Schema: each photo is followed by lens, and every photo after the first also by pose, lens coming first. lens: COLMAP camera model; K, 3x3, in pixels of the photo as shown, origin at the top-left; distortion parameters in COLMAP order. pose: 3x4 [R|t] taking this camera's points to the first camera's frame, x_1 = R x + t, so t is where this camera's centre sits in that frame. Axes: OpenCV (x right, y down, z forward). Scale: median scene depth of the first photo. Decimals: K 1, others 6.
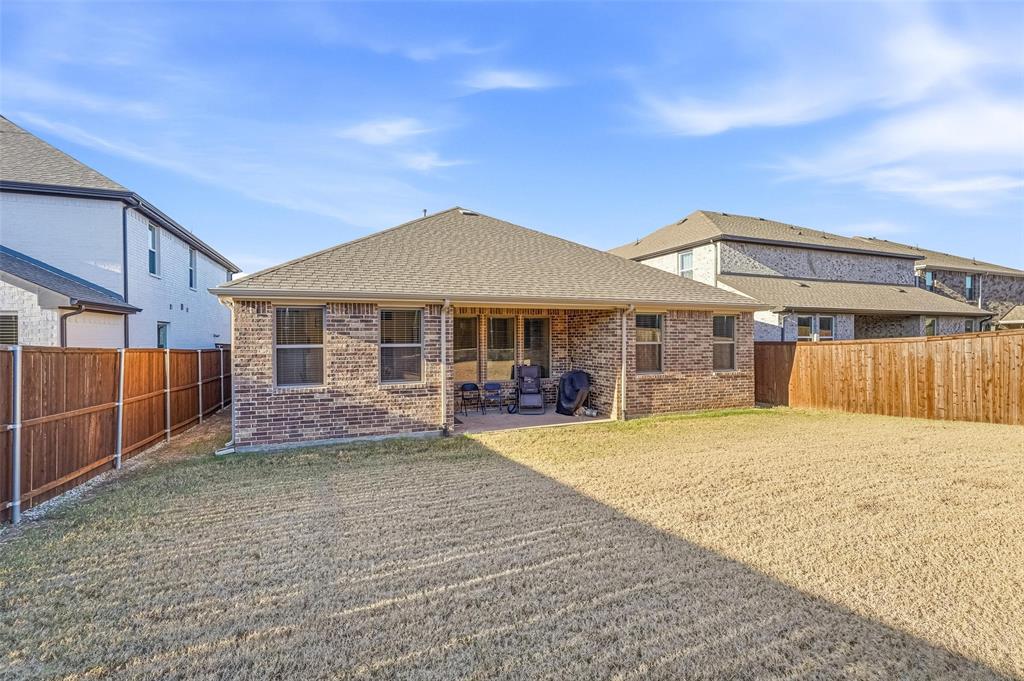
lens RADIAL K [[452.1, 0, 512.0], [0, 452.1, 340.5], [0, 0, 1]] dist [-0.012058, 0.000250]
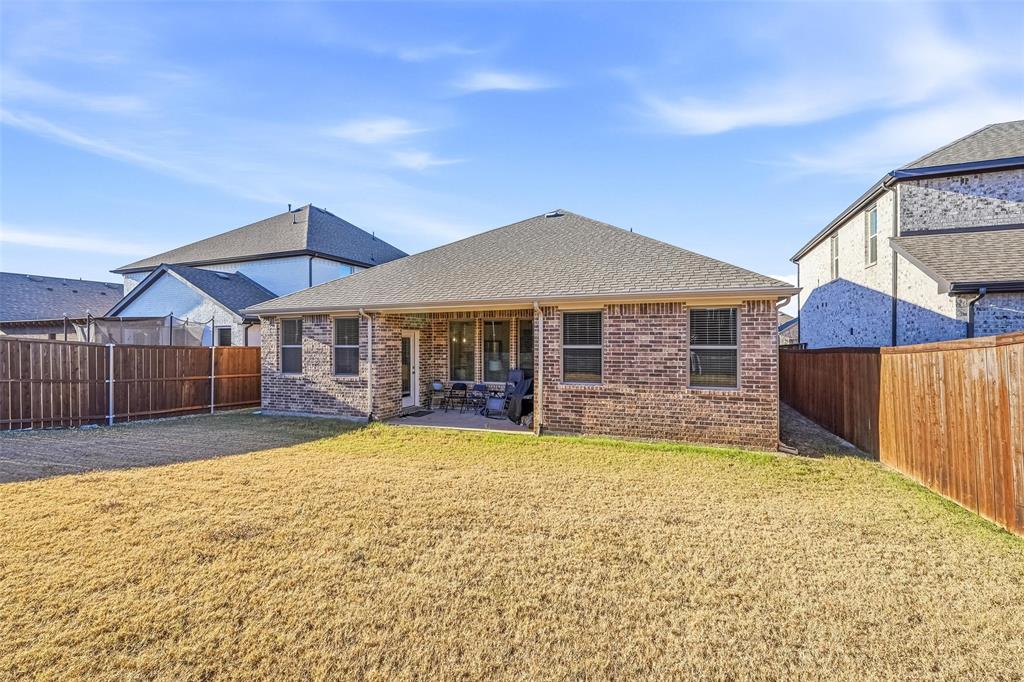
lens RADIAL K [[452.1, 0, 512.0], [0, 452.1, 341.0], [0, 0, 1]] dist [-0.012058, 0.000250]
pose [[0.735623, 0.002297, -0.677387, 0.772179], [-0.002571, 0.999997, 0.000599, -0.005242], [0.677386, 0.001301, 0.735626, 0.313106]]
